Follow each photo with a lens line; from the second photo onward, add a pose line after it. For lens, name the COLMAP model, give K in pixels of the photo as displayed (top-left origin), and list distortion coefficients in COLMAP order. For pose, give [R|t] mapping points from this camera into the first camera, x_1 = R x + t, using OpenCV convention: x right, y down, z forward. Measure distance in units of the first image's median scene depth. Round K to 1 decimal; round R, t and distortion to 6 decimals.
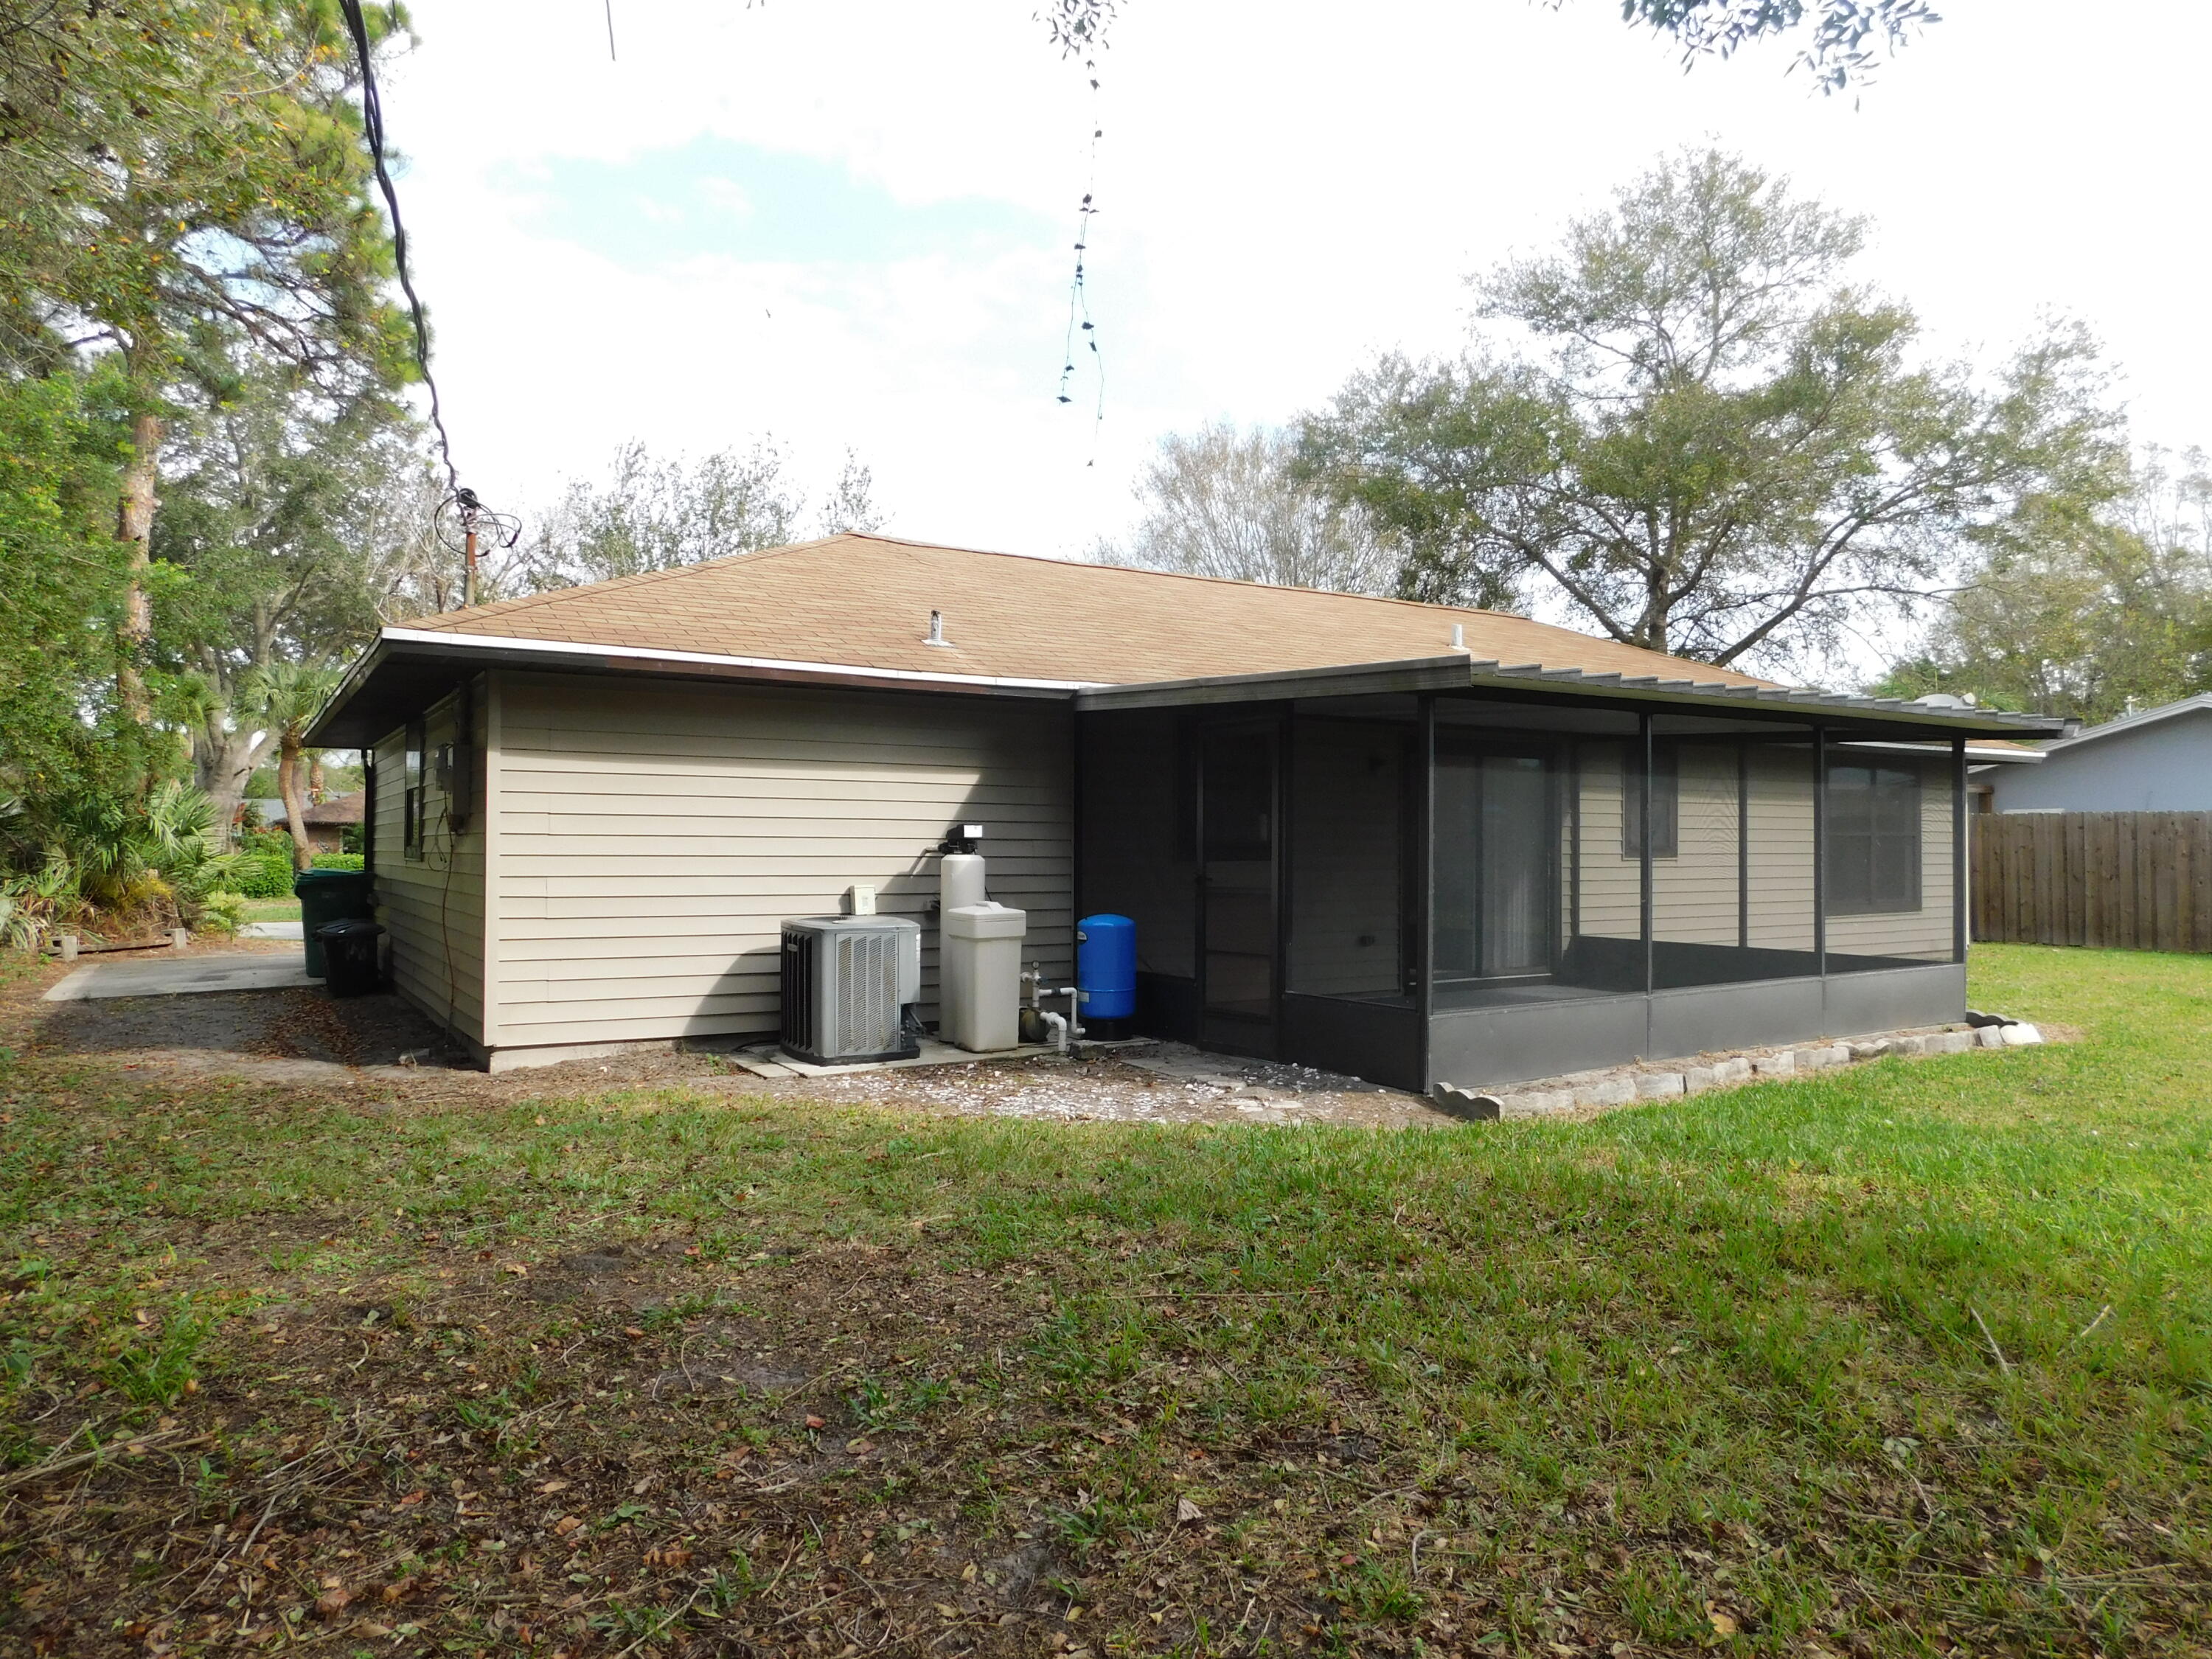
lens RADIAL K [[1457.6, 0, 1111.7], [0, 1457.6, 827.3], [0, 0, 1]] dist [-0.069967, 0.055432]
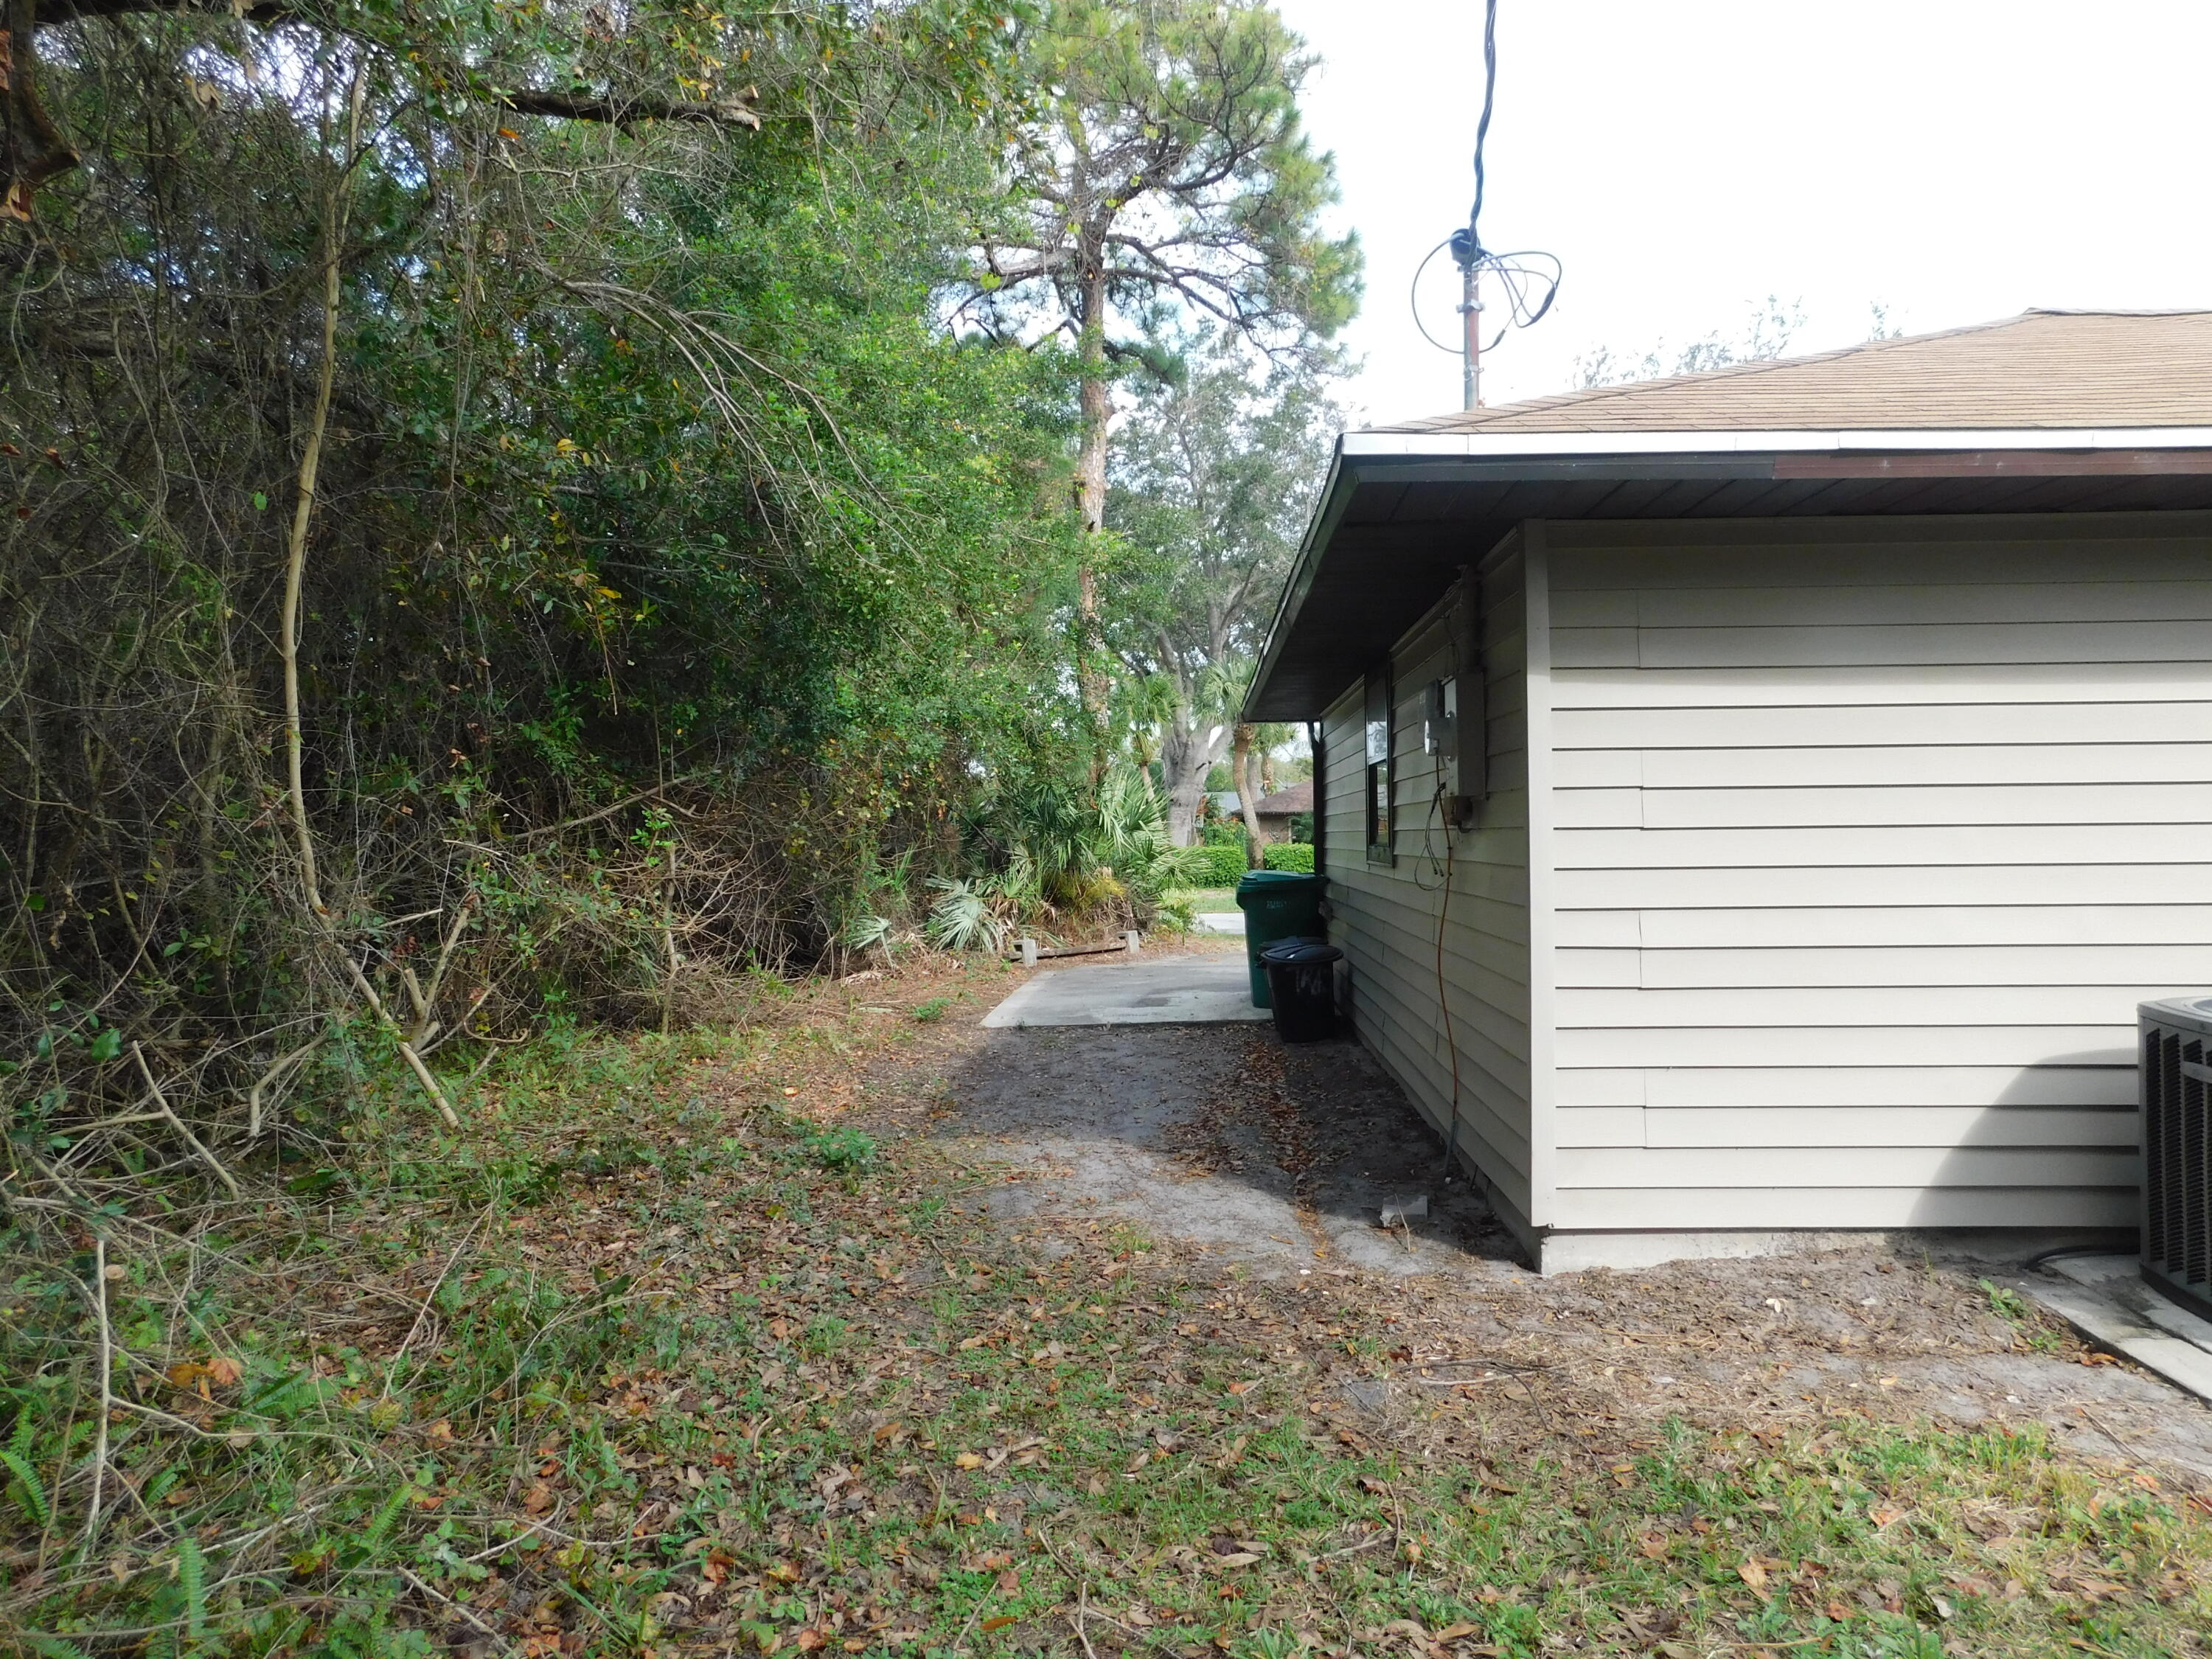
lens RADIAL K [[1457.6, 0, 1111.7], [0, 1457.6, 827.3], [0, 0, 1]] dist [-0.069967, 0.055432]
pose [[0.816668, -0.016198, -0.576880, -0.126898], [0.023201, 0.999719, 0.004774, -0.001179], [0.576641, -0.017283, 0.816815, 0.239208]]
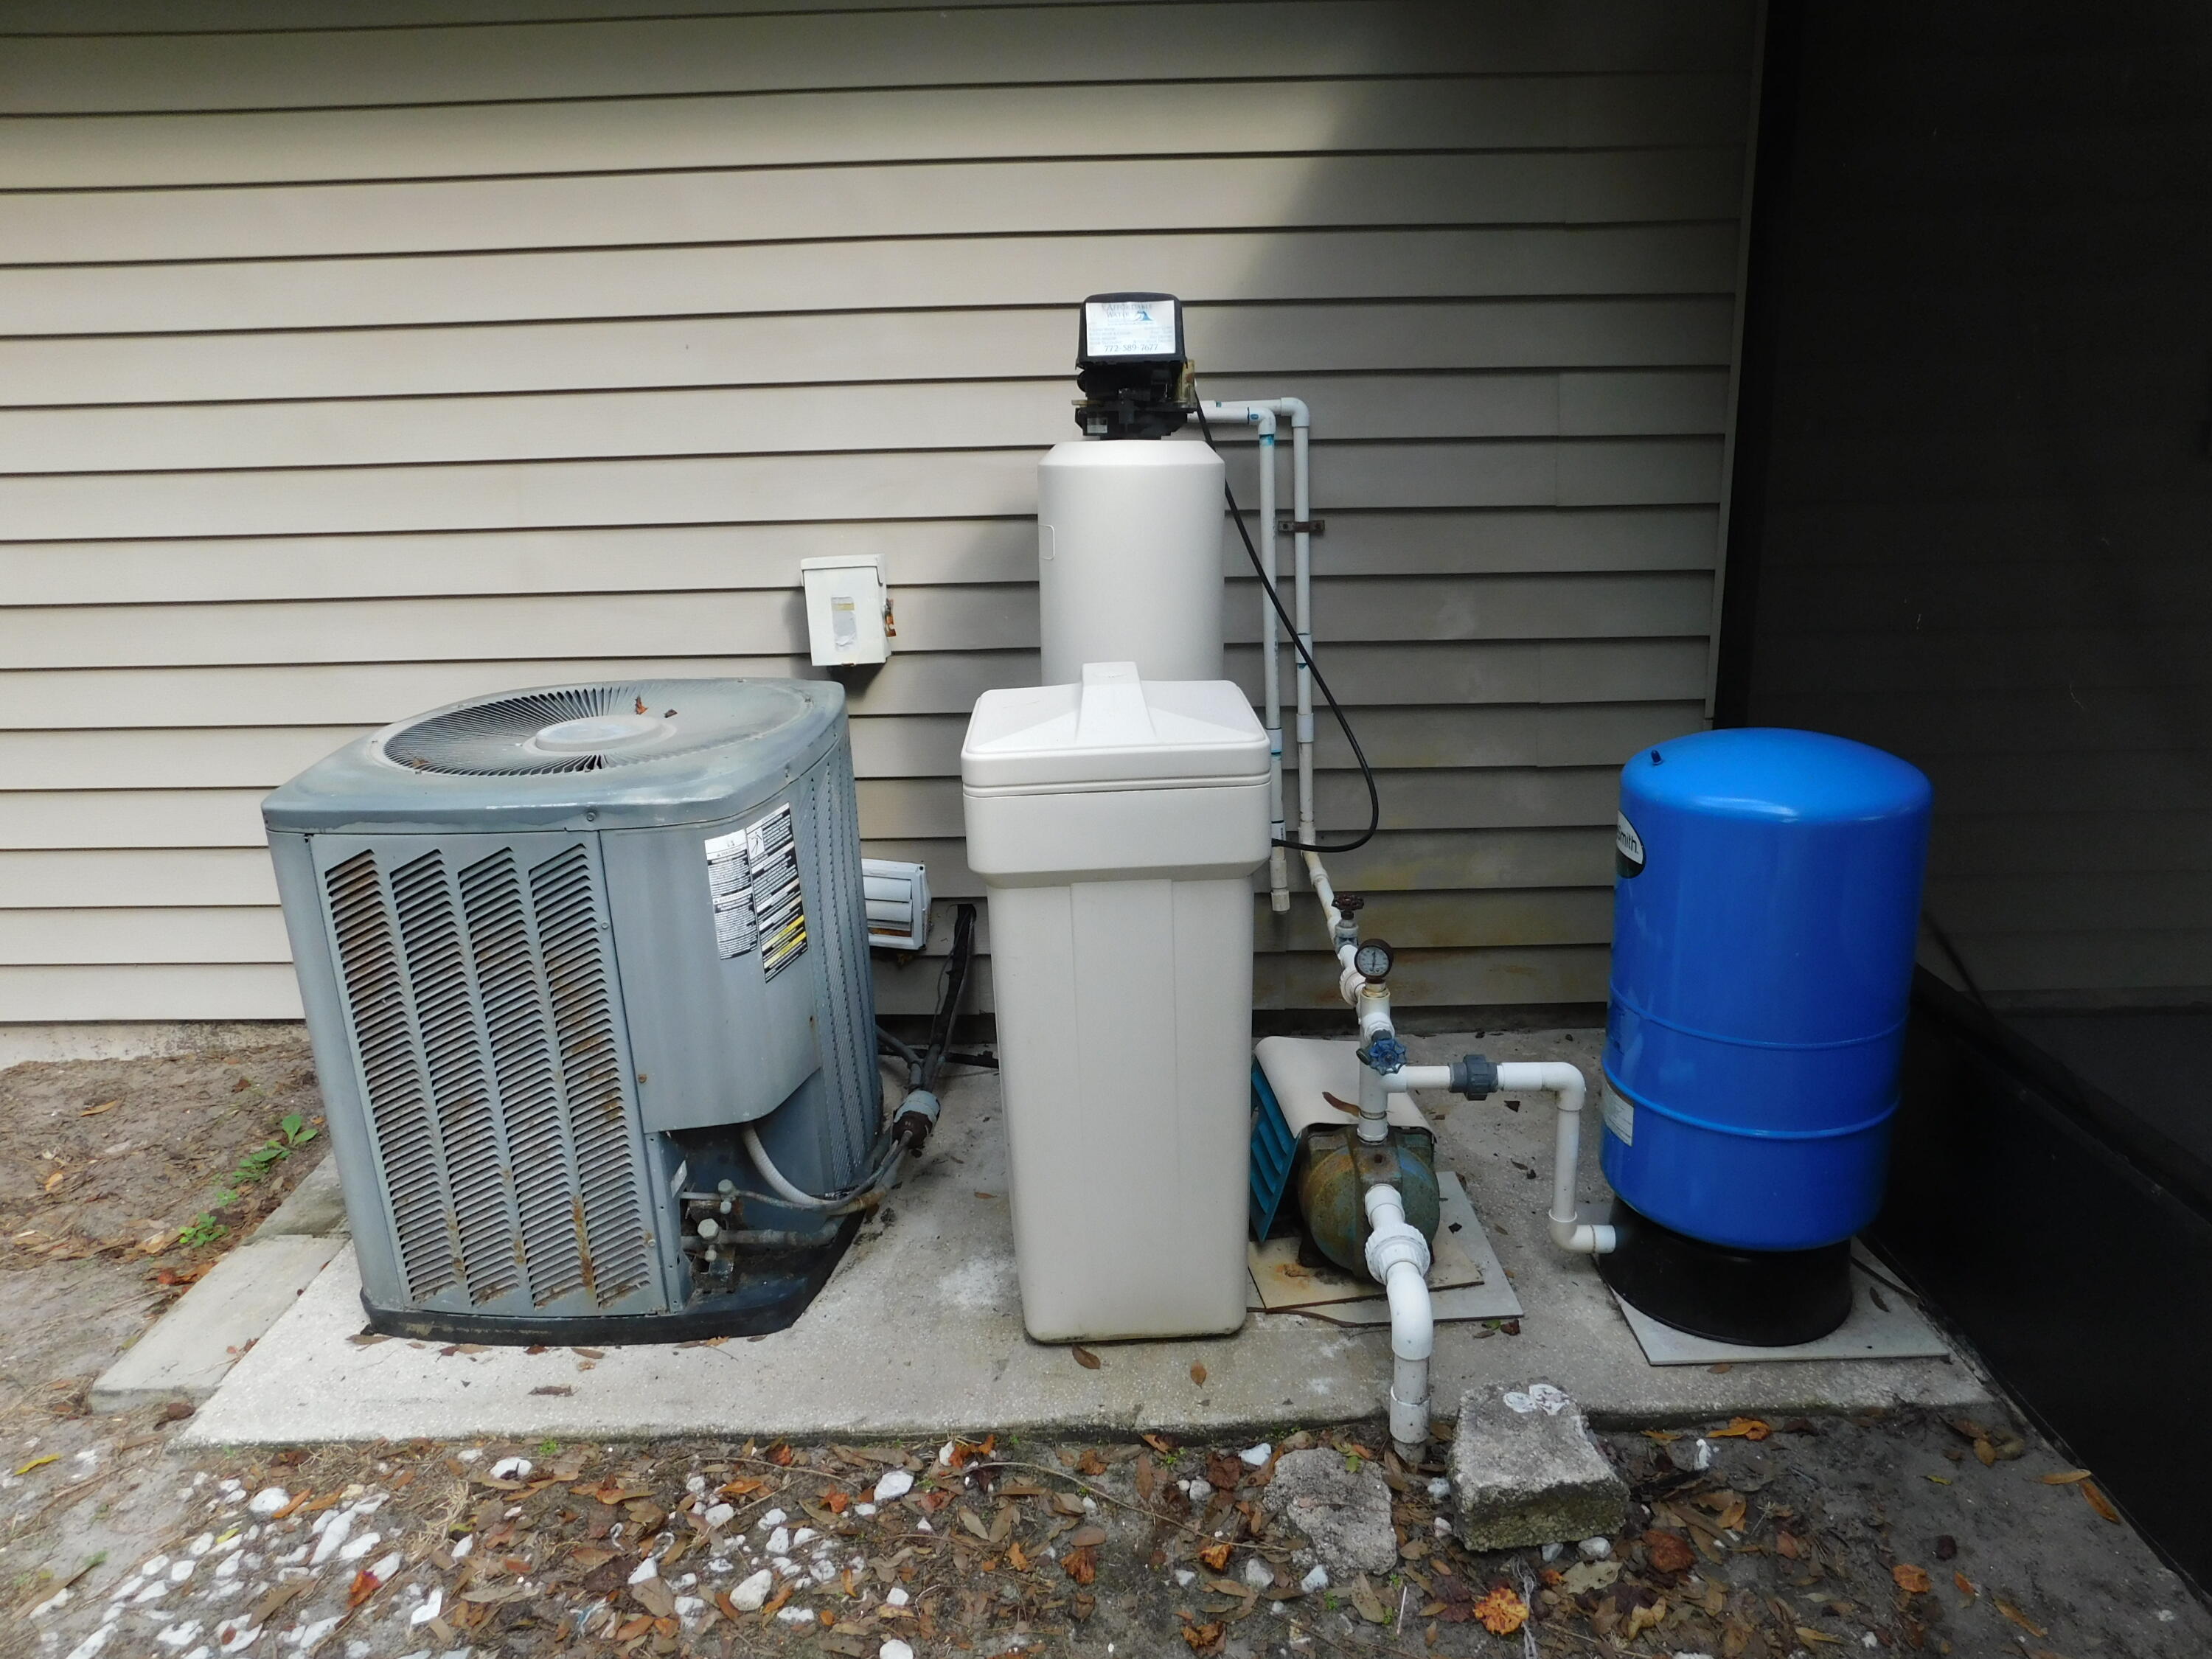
lens RADIAL K [[1457.6, 0, 1111.7], [0, 1457.6, 827.3], [0, 0, 1]] dist [-0.069967, 0.055432]
pose [[0.830676, 0.128669, -0.541684, 0.016754], [0.035652, 0.958639, 0.282382, 0.007175], [0.555613, -0.253880, 0.791732, 0.459814]]
